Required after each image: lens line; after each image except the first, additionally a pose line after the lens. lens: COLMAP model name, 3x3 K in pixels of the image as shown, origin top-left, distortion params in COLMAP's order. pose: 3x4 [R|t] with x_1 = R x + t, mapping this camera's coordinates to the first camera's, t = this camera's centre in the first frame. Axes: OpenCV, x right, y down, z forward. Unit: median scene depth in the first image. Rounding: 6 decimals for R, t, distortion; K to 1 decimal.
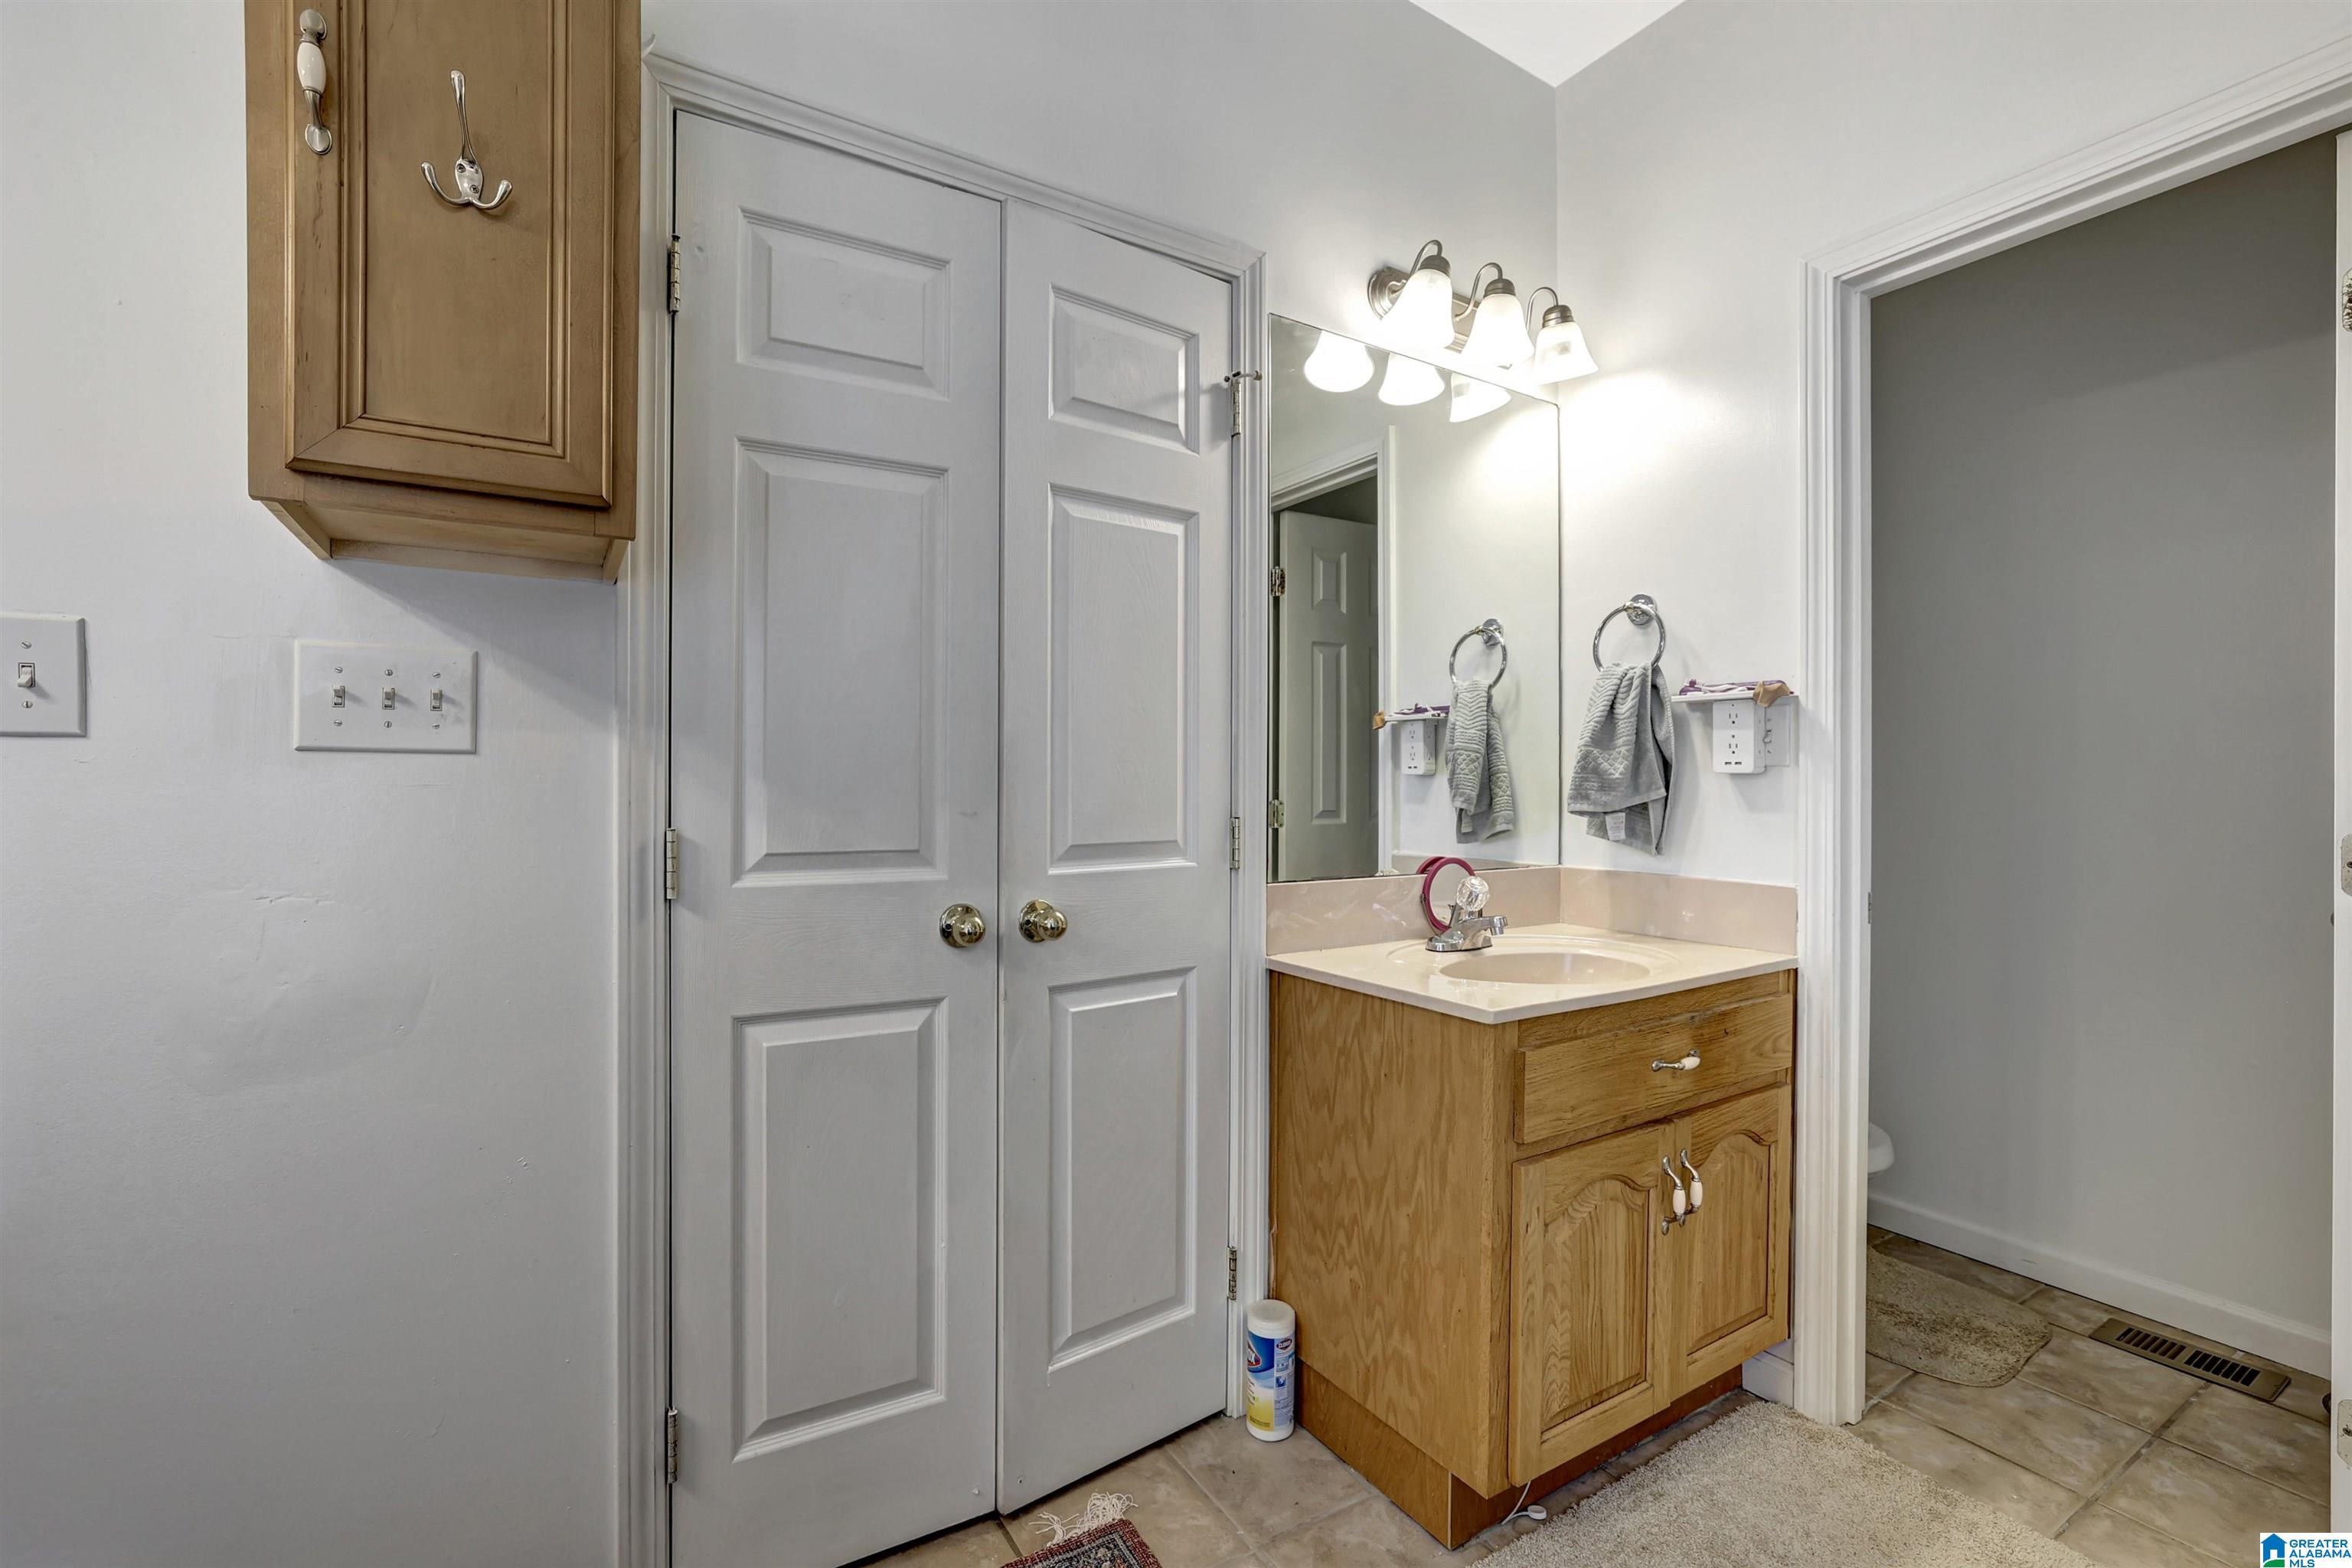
lens RADIAL K [[1030.0, 0, 1176.0], [0, 1030.0, 784.0], [0, 0, 1]] dist [-0.028982, 0.022548]
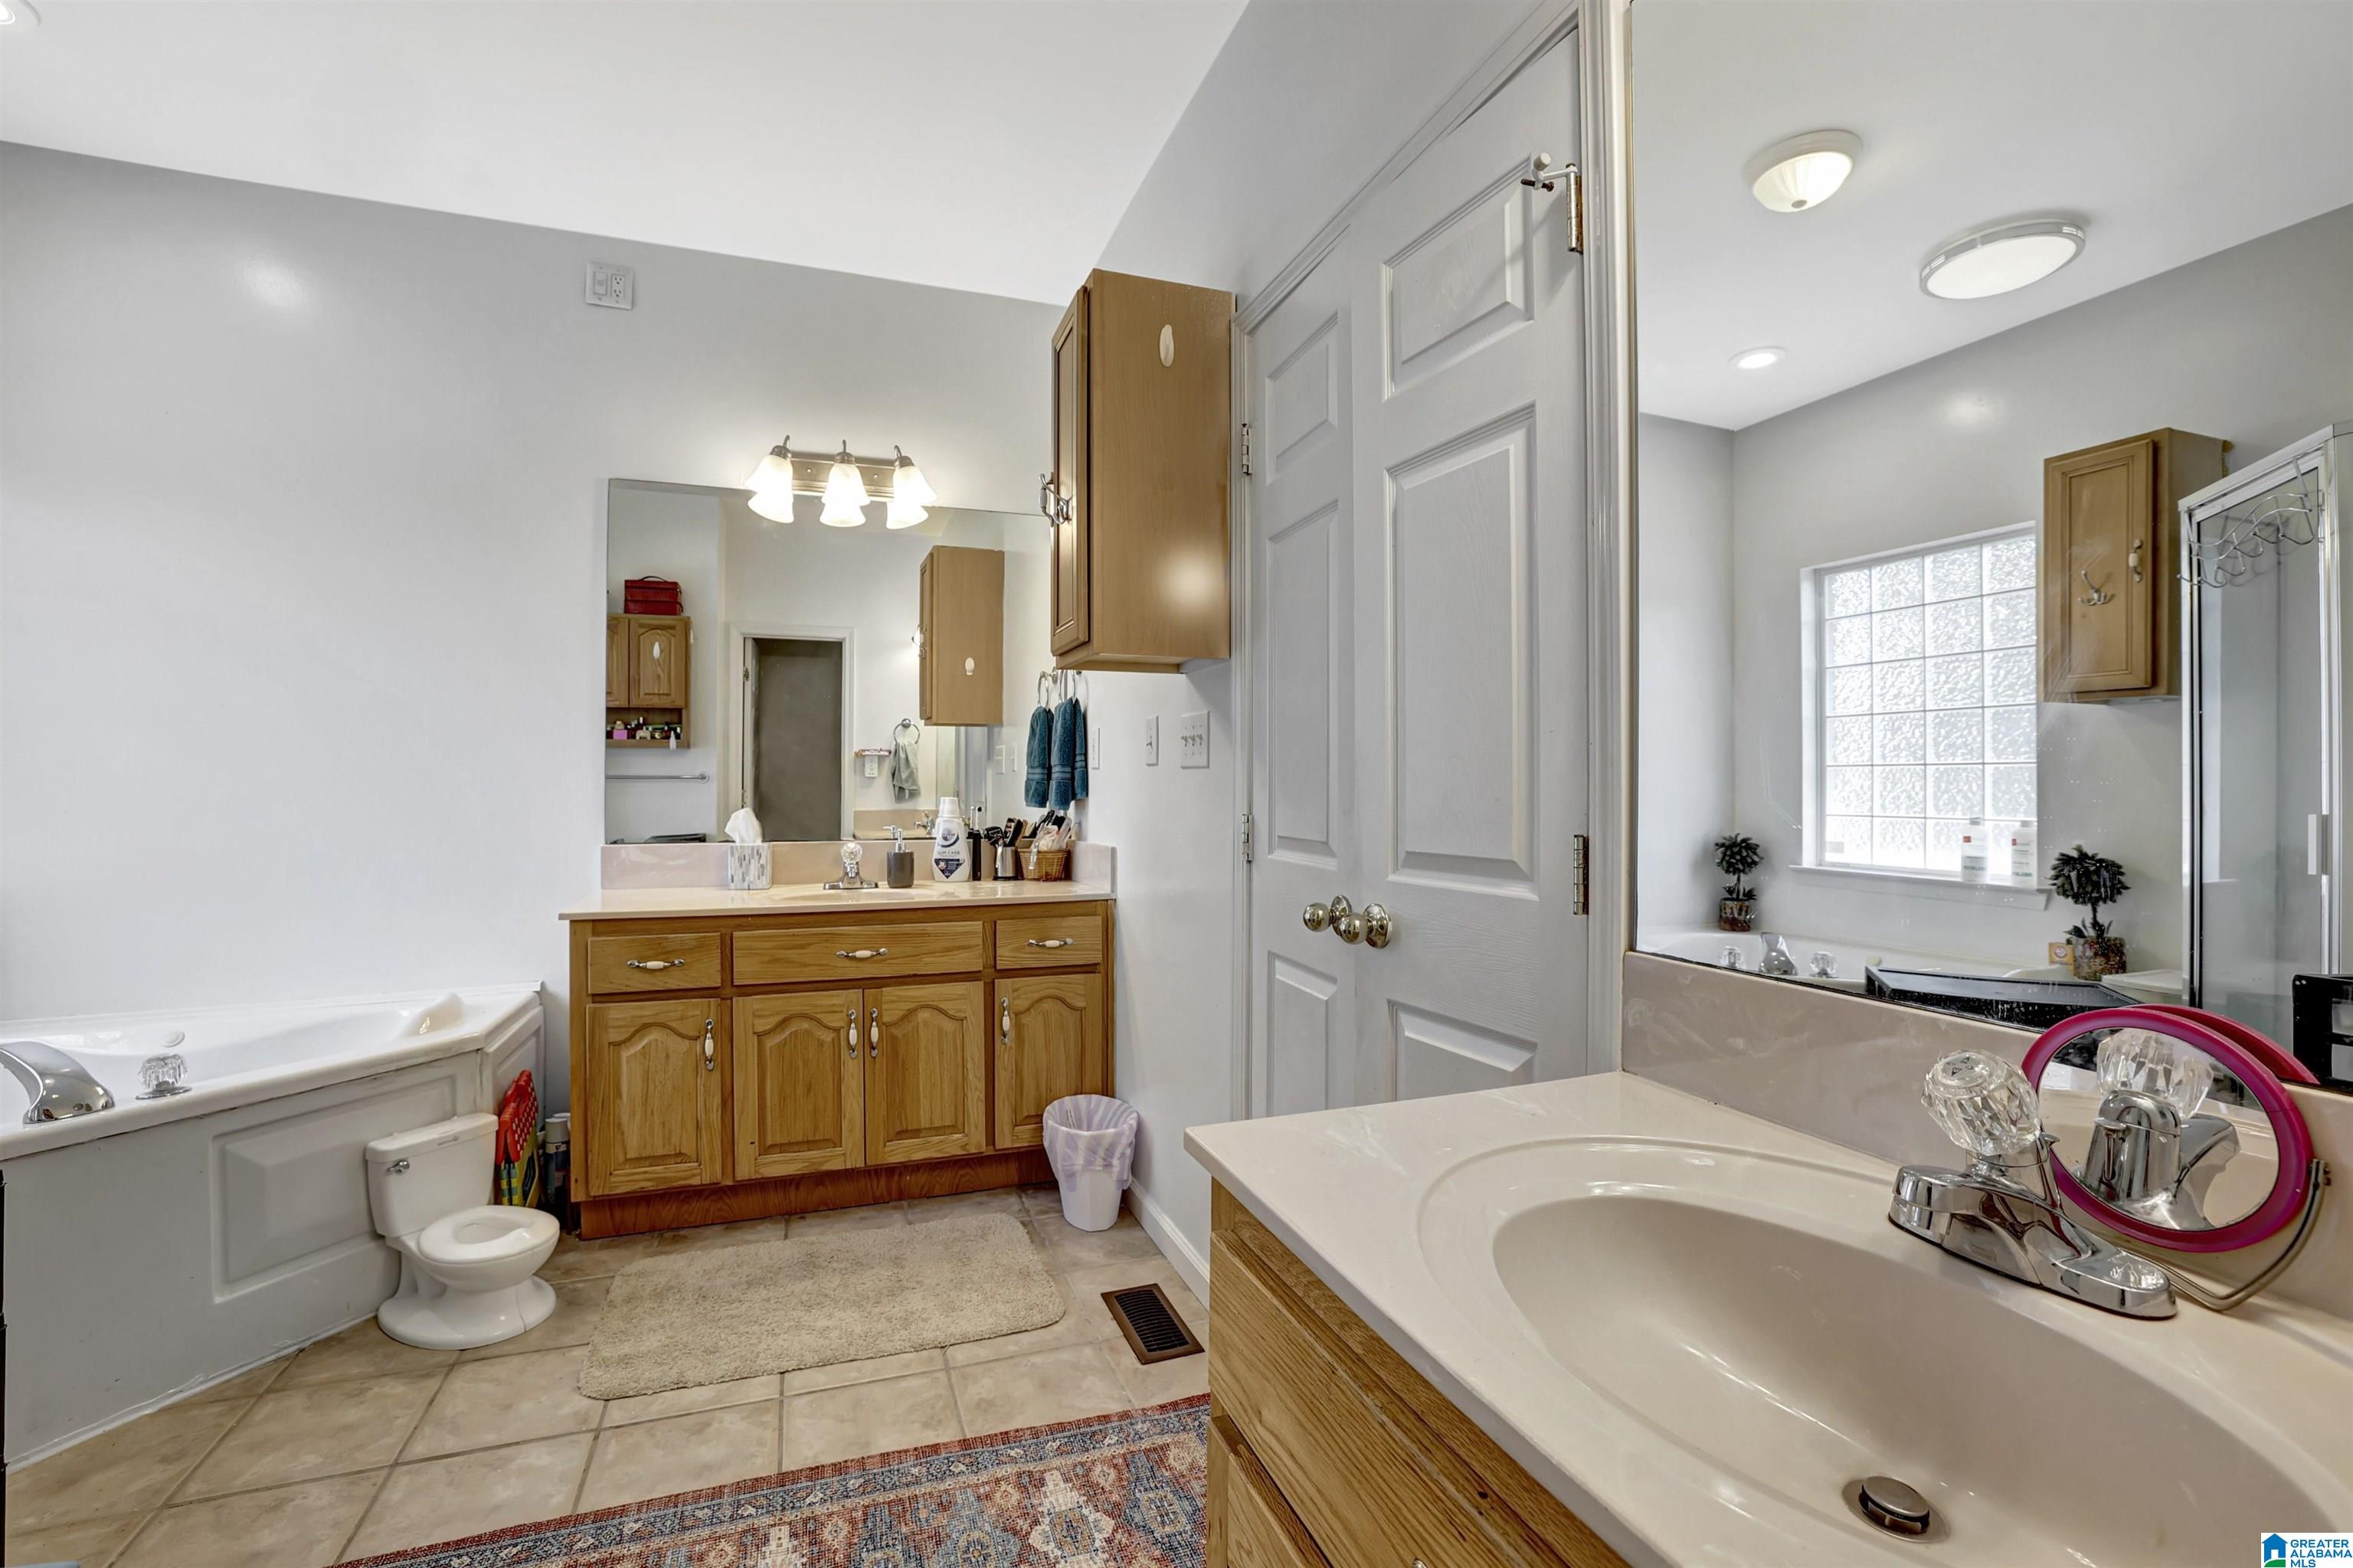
lens RADIAL K [[1030.4, 0, 1176.5], [0, 1030.4, 784.0], [0, 0, 1]] dist [-0.028982, 0.022548]
pose [[-0.194384, -0.006383, -0.980905, 0.795865], [-0.009348, 0.999945, -0.004654, 0.005599], [0.980881, 0.008265, -0.194433, 0.938503]]
